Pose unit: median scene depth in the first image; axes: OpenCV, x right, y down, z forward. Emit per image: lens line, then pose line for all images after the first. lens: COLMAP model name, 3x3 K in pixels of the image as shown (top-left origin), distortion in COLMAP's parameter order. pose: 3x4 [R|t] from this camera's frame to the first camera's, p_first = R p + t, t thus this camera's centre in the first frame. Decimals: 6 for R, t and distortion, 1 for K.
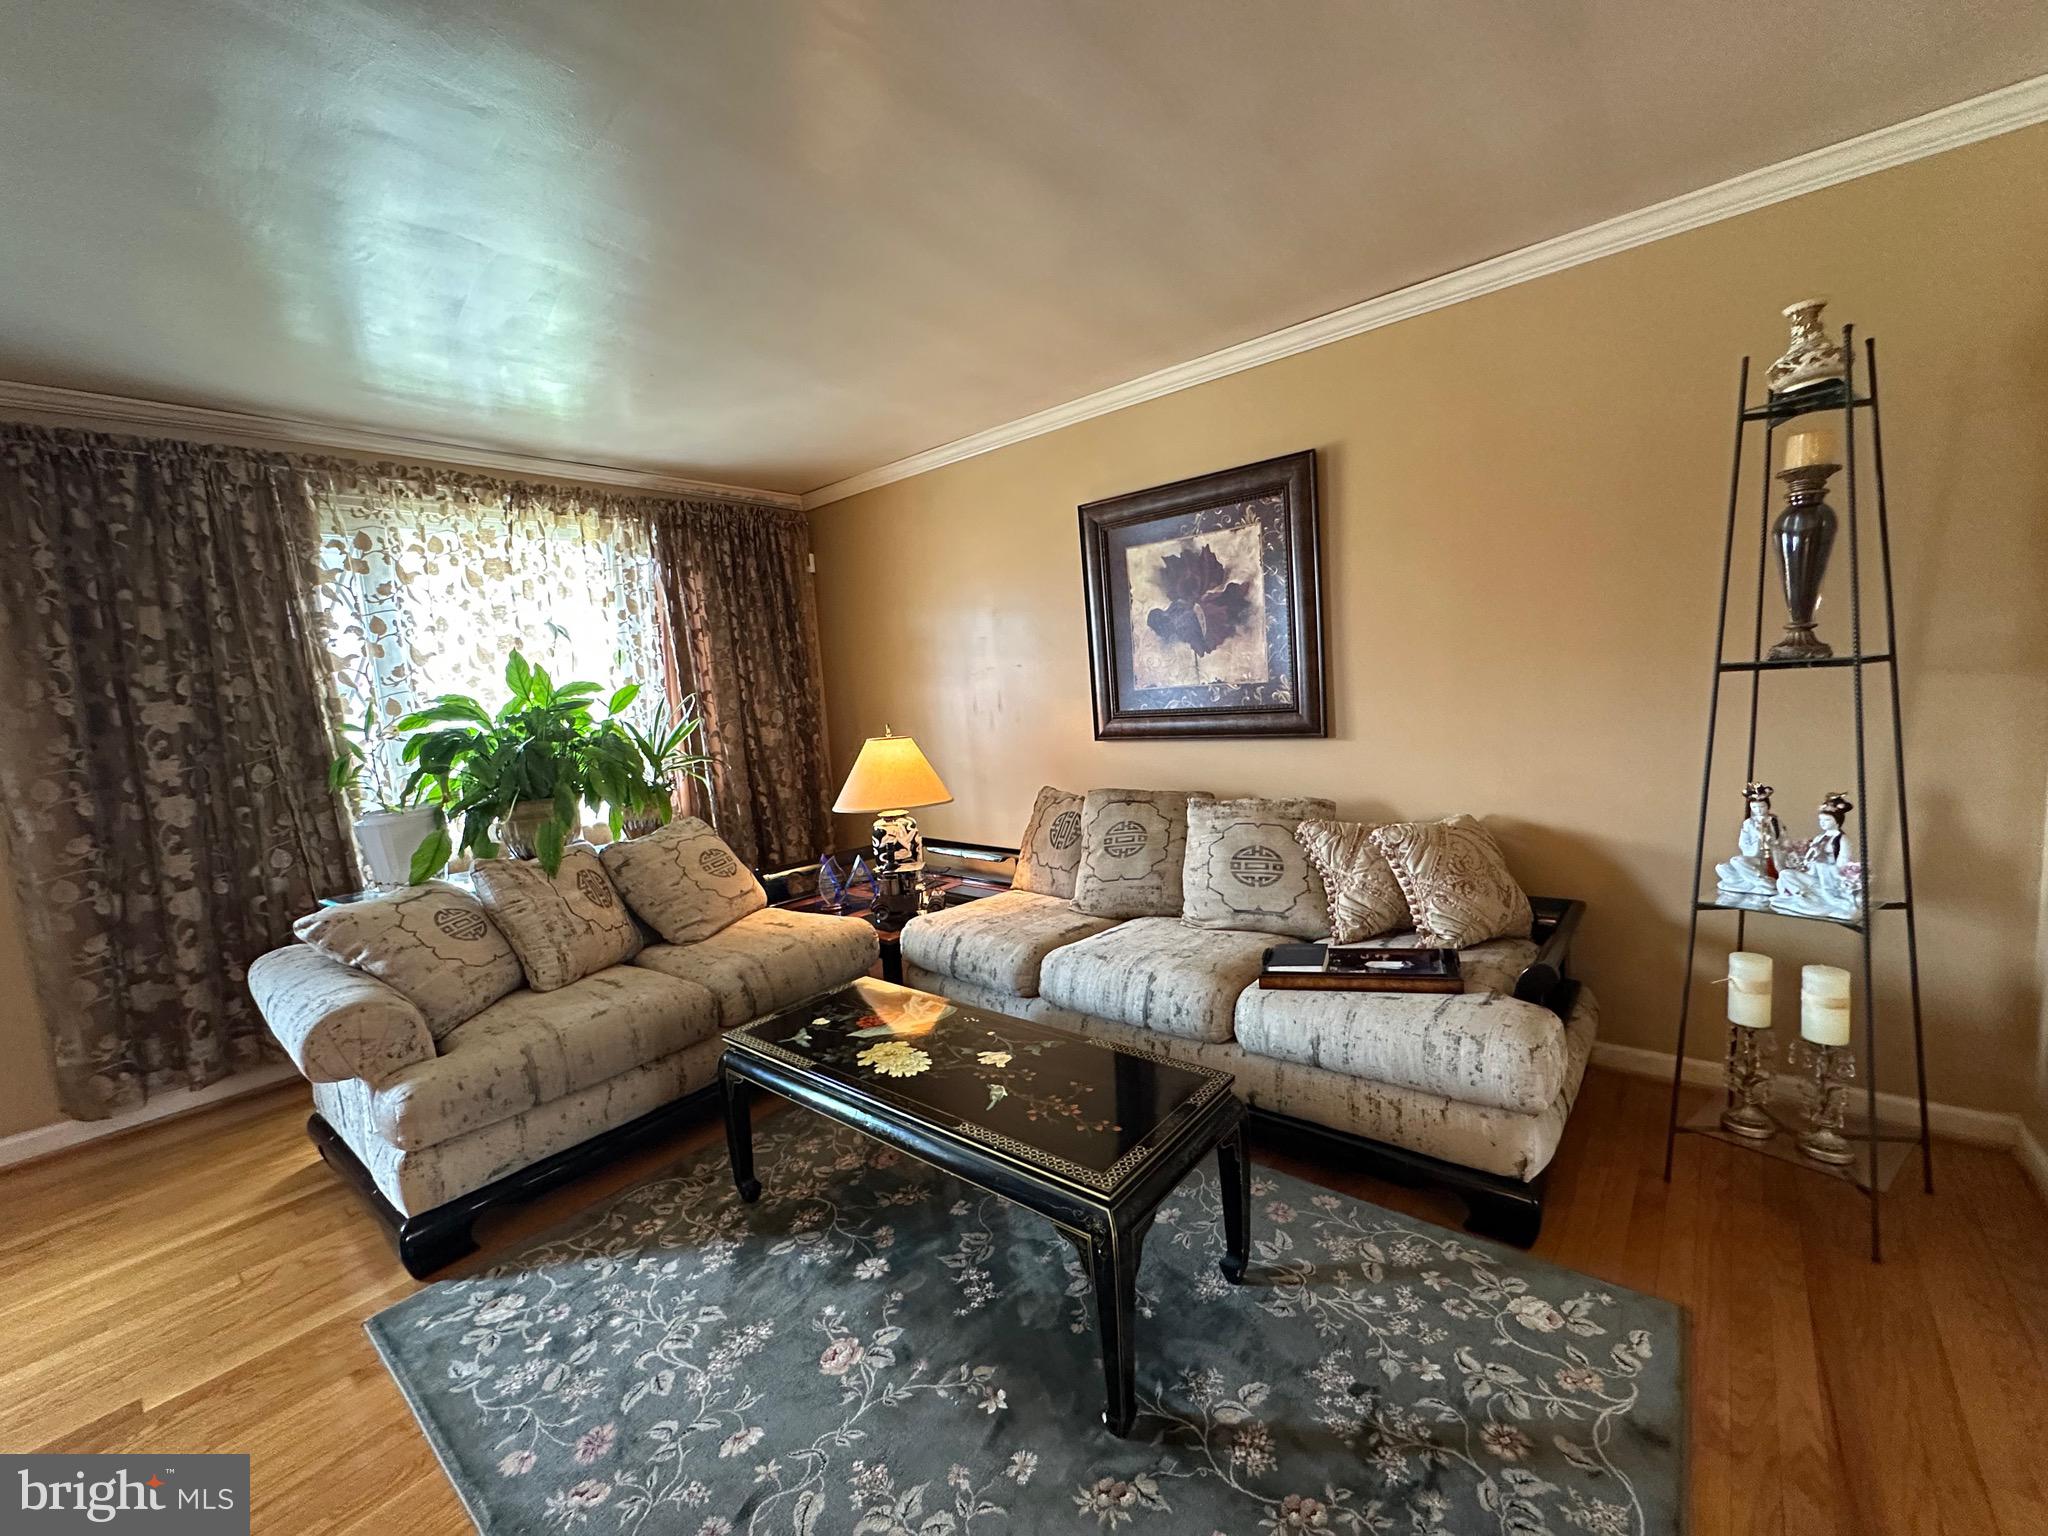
lens RADIAL K [[821.6, 0, 1021.2], [0, 821.6, 766.2], [0, 0, 1]] dist [-0.007765, 0.002129]
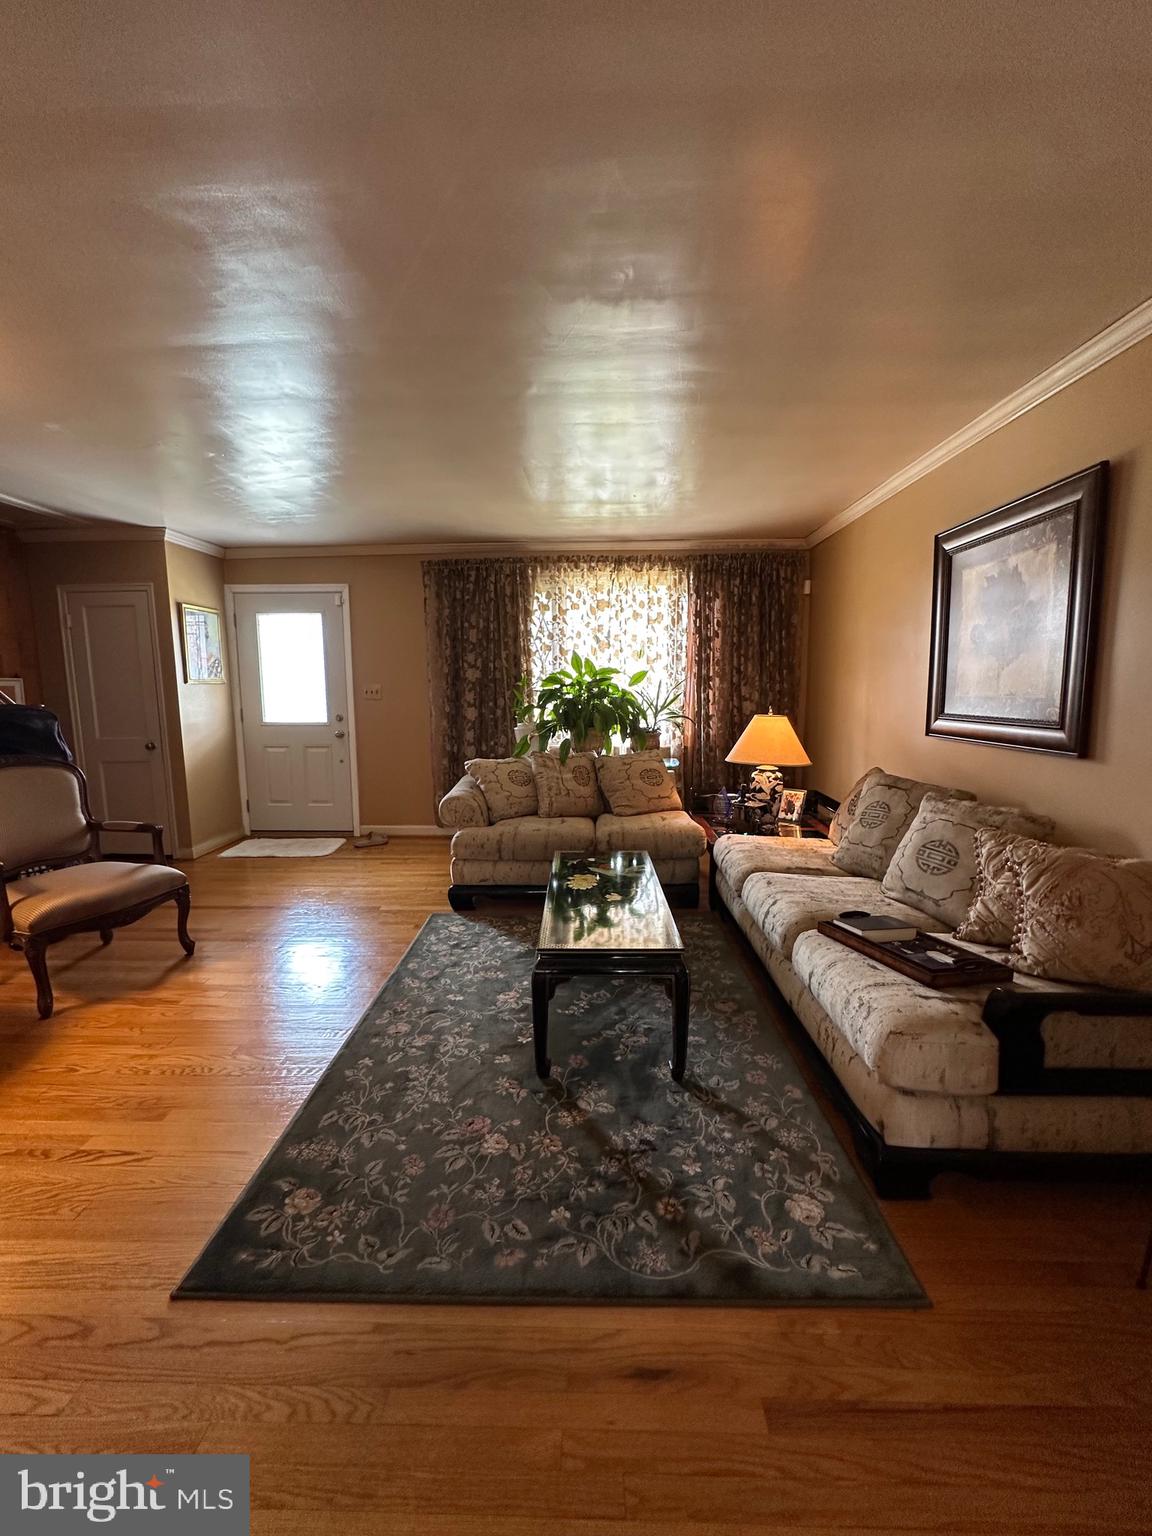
lens RADIAL K [[616.2, 0, 577.1], [0, 616.2, 766.6], [0, 0, 1]] dist [-0.007765, 0.002129]
pose [[0.627737, 0.166502, -0.760410, 0.556550], [-0.117014, 0.985940, 0.119288, -0.042709], [0.769581, 0.014097, 0.638394, 0.061501]]
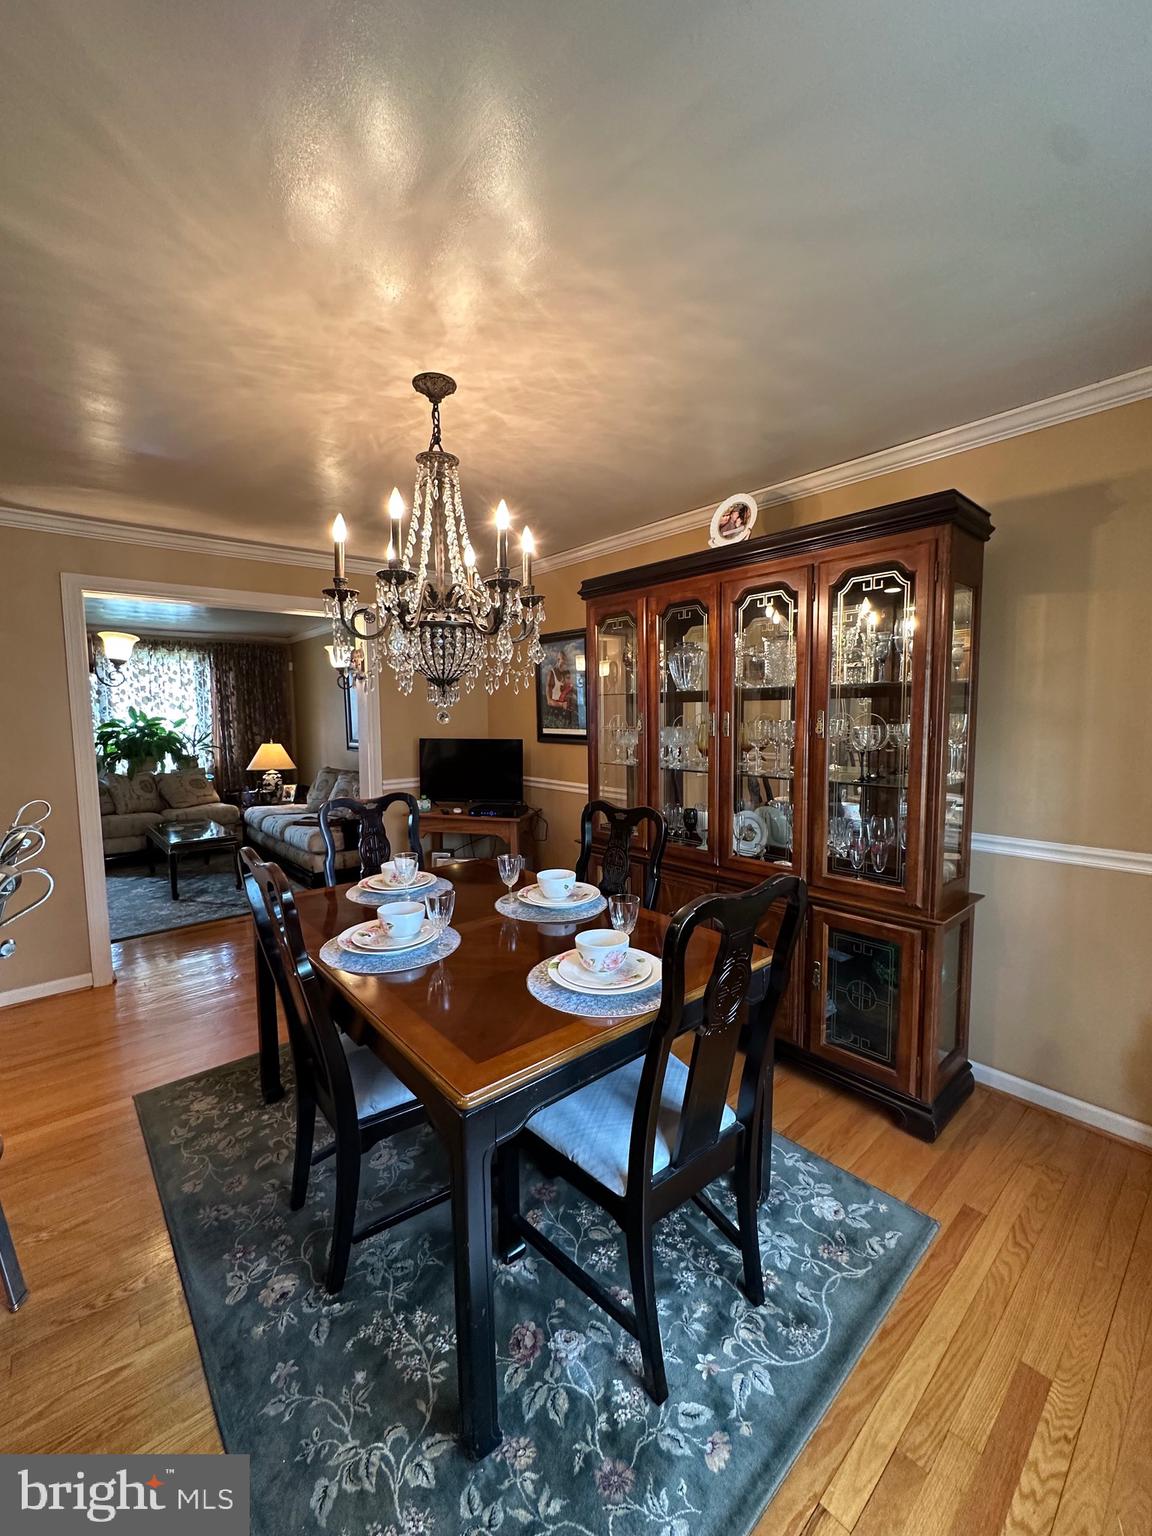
lens RADIAL K [[616.2, 0, 577.1], [0, 616.2, 766.6], [0, 0, 1]] dist [-0.007765, 0.002129]
pose [[0.987439, 0.073541, -0.139842, 1.314189], [-0.074611, 0.997210, -0.002415, -0.035591], [0.139274, 0.012818, 0.990171, -0.987465]]
